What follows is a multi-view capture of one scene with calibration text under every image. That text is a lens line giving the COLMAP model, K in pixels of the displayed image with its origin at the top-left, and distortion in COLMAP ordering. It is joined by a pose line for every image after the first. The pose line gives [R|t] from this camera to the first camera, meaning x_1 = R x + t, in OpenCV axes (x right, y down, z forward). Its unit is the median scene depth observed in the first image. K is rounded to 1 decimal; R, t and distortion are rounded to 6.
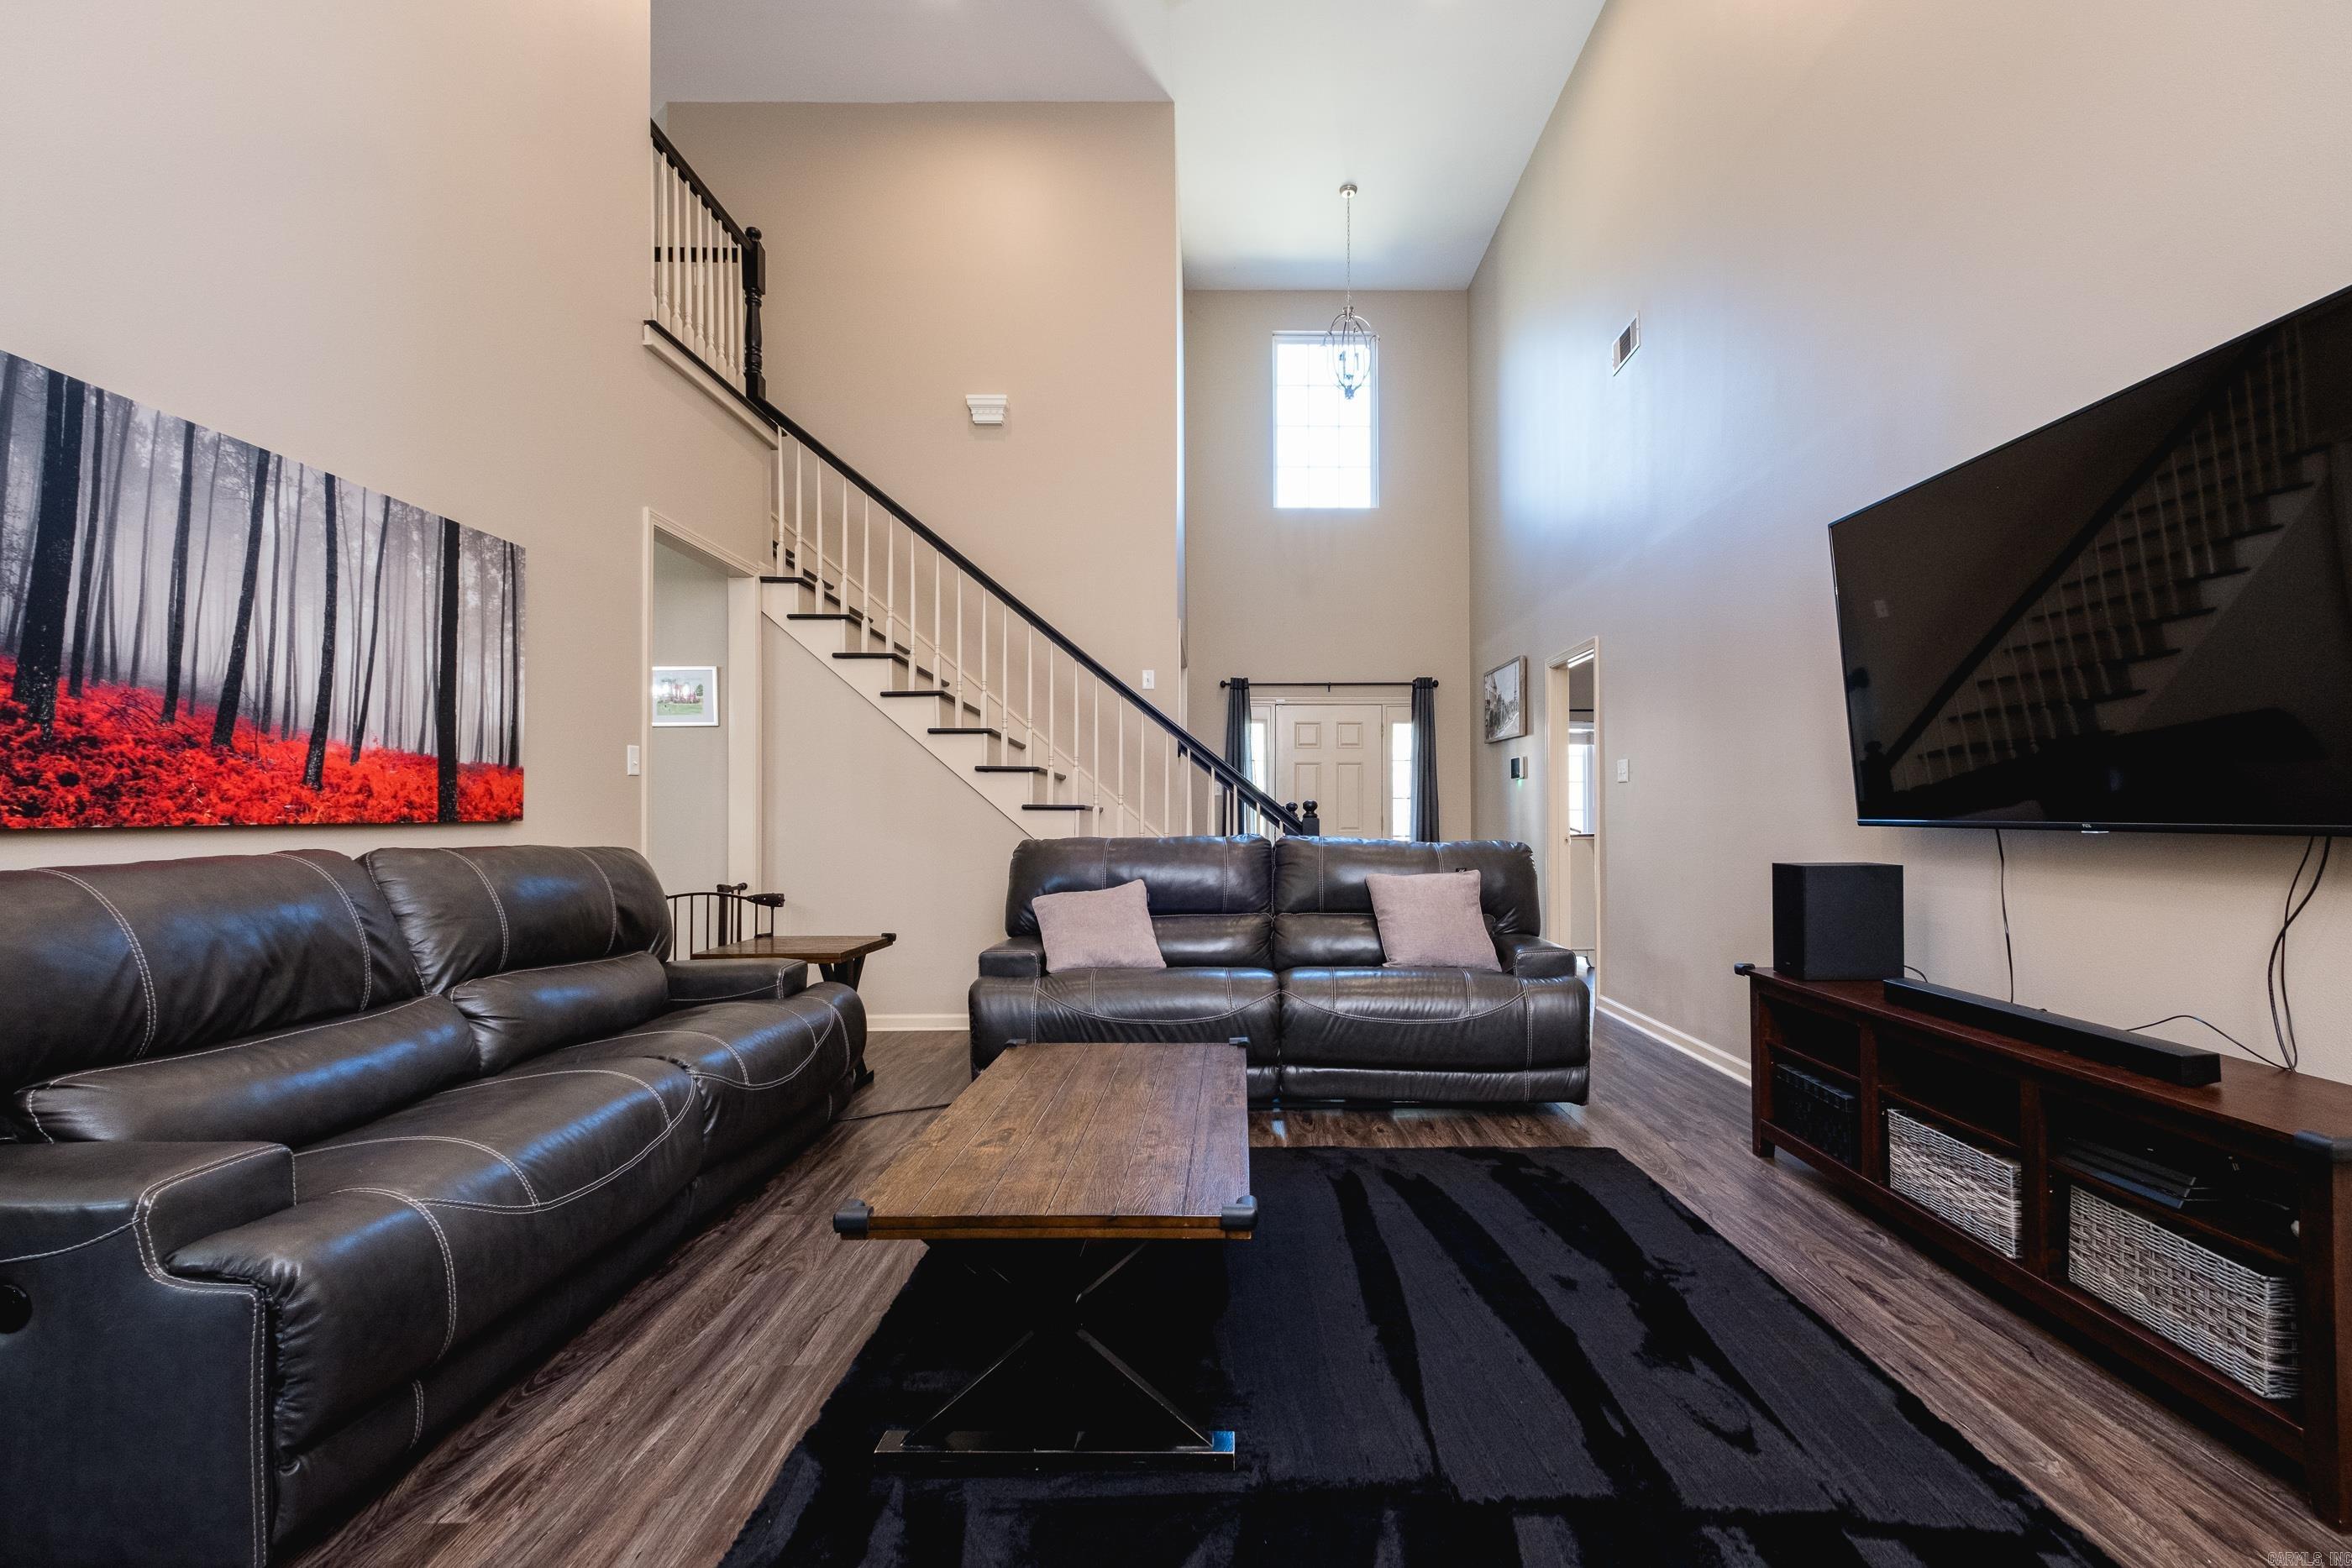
lens RADIAL K [[1023.1, 0, 1223.2], [0, 1023.1, 800.4], [0, 0, 1]] dist [0.012896, -0.005764]
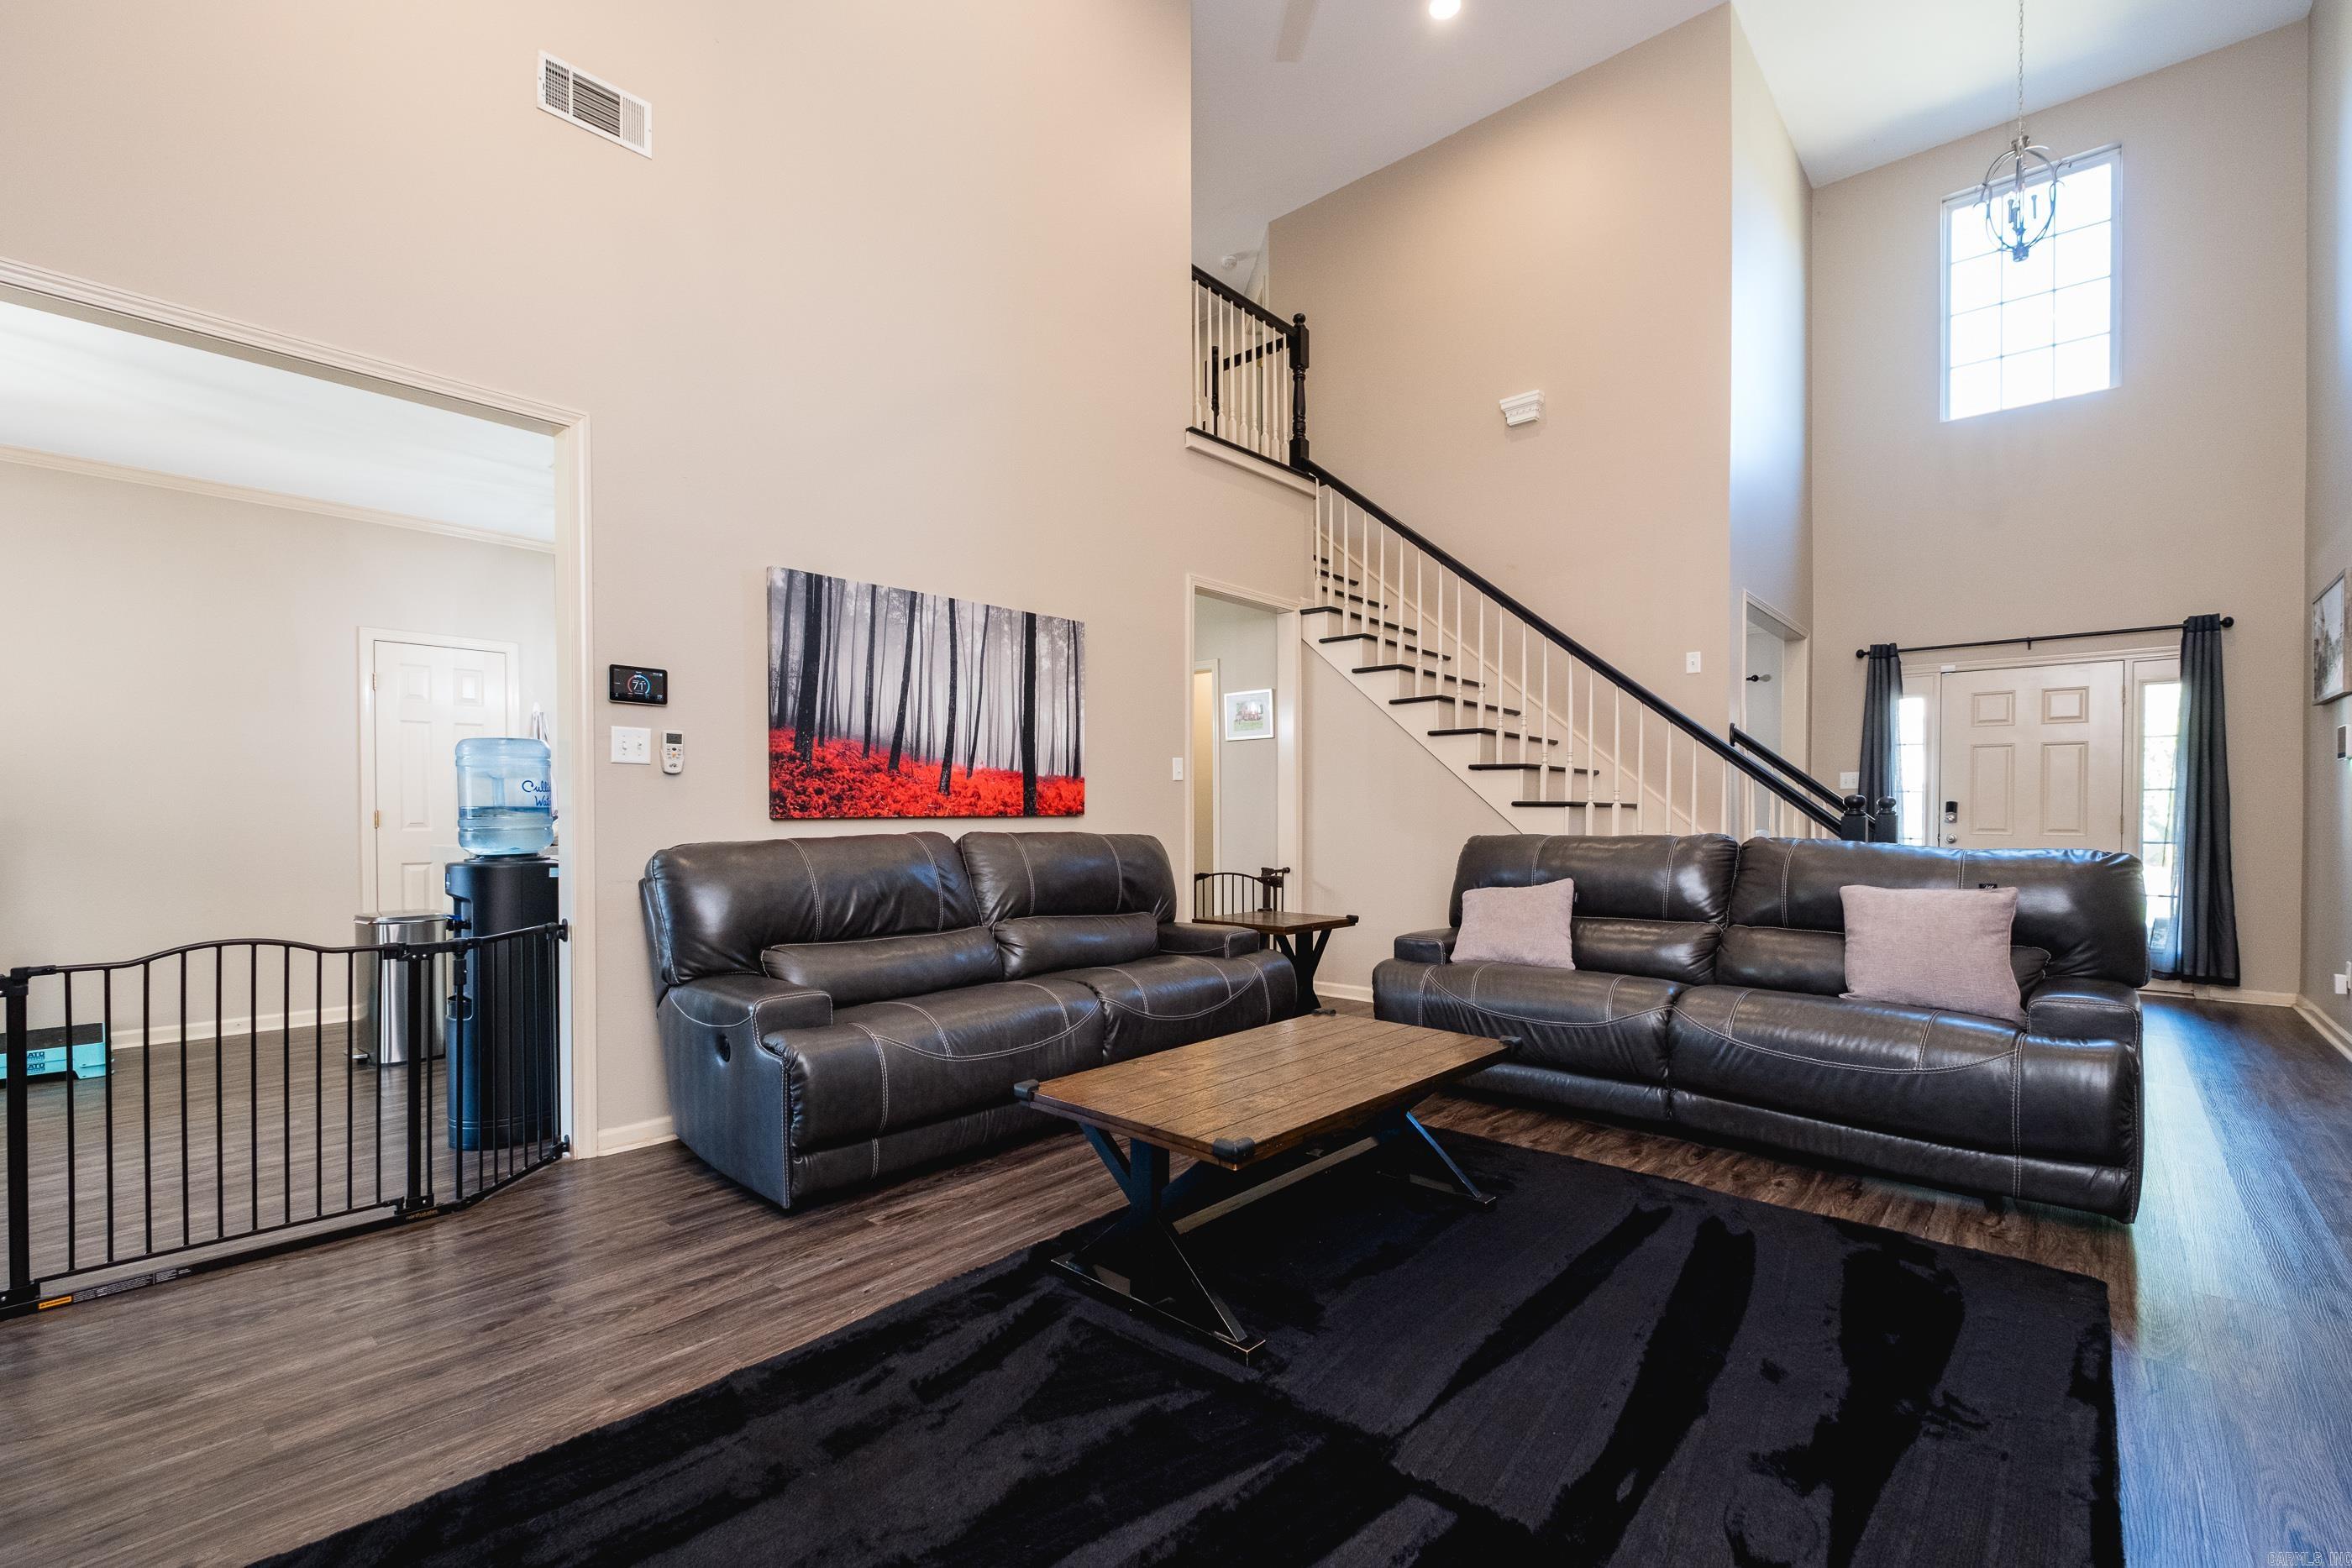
lens RADIAL K [[1017.9, 0, 1185.5], [0, 1017.9, 820.4], [0, 0, 1]] dist [0.014496, -0.006960]
pose [[0.744103, 0.009829, -0.667993, 0.453924], [0.006896, 0.999725, 0.022392, -0.003675], [0.668030, -0.021269, 0.743831, 0.053205]]
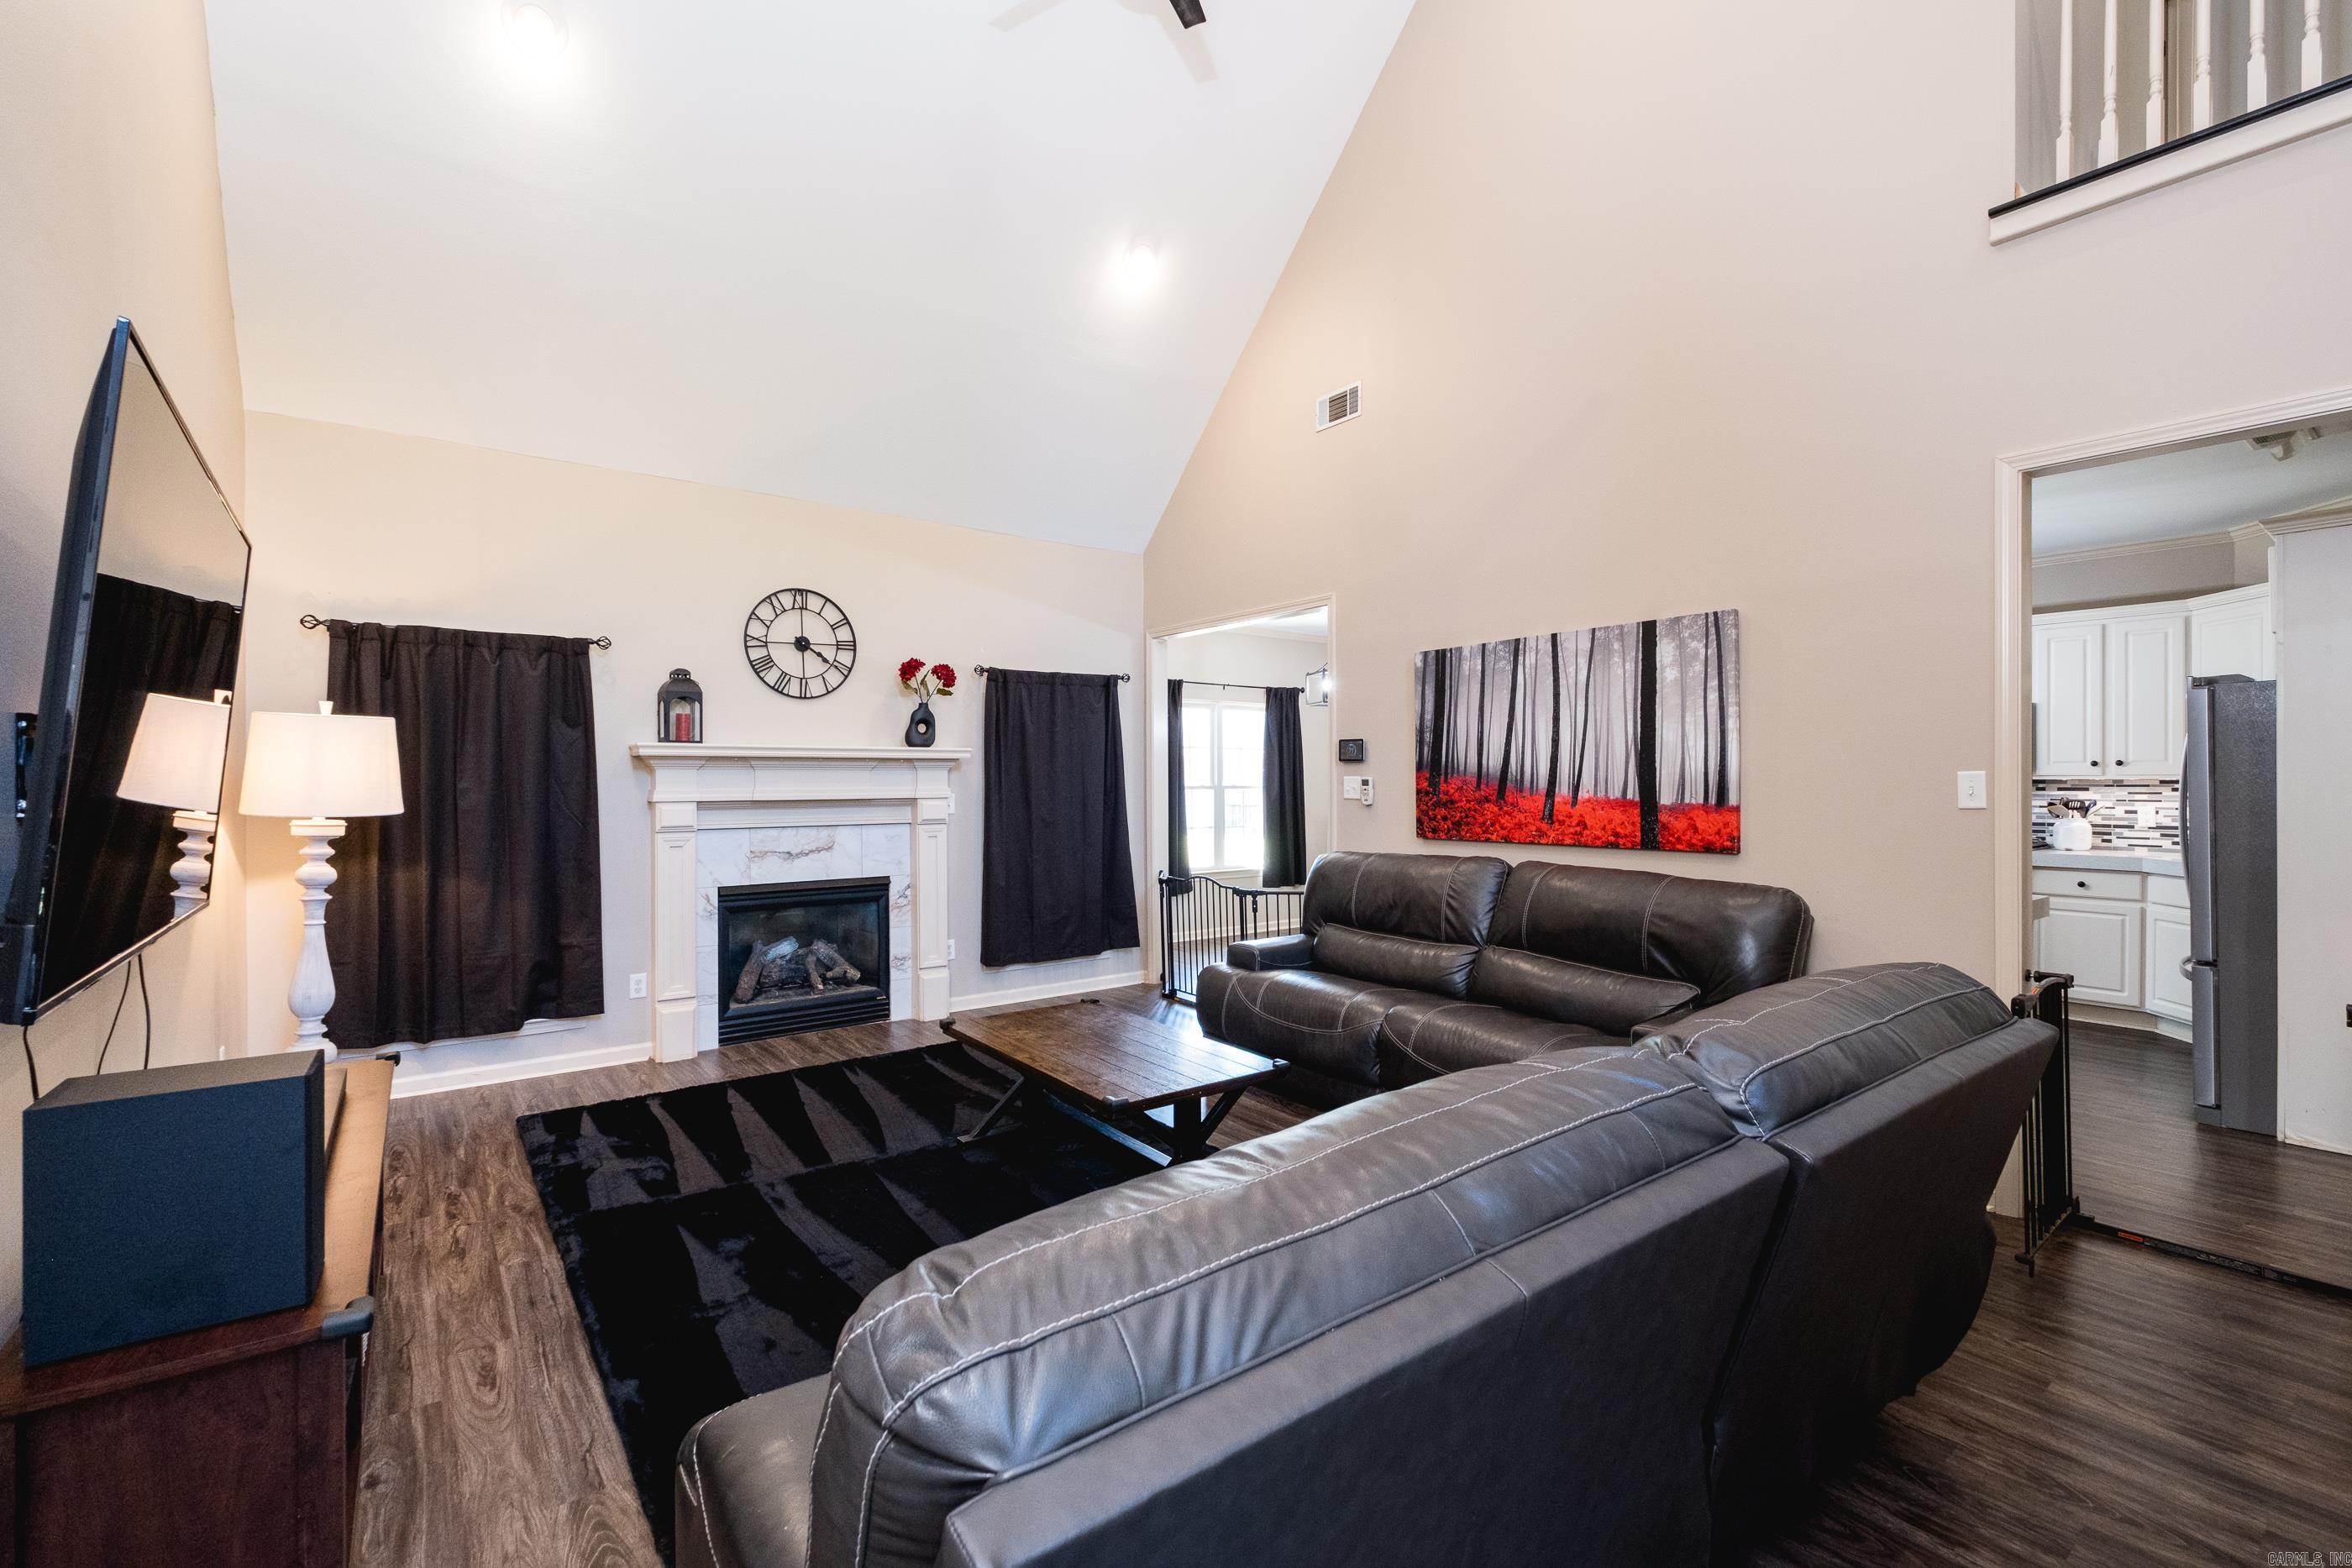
lens RADIAL K [[1007.7, 0, 1190.8], [0, 1007.7, 790.5], [0, 0, 1]] dist [0.011232, -0.005518]
pose [[-0.793304, 0.012490, -0.608698, 0.572813], [0.014821, 0.999889, 0.001201, -0.072266], [0.608646, -0.008068, -0.793401, 1.874669]]
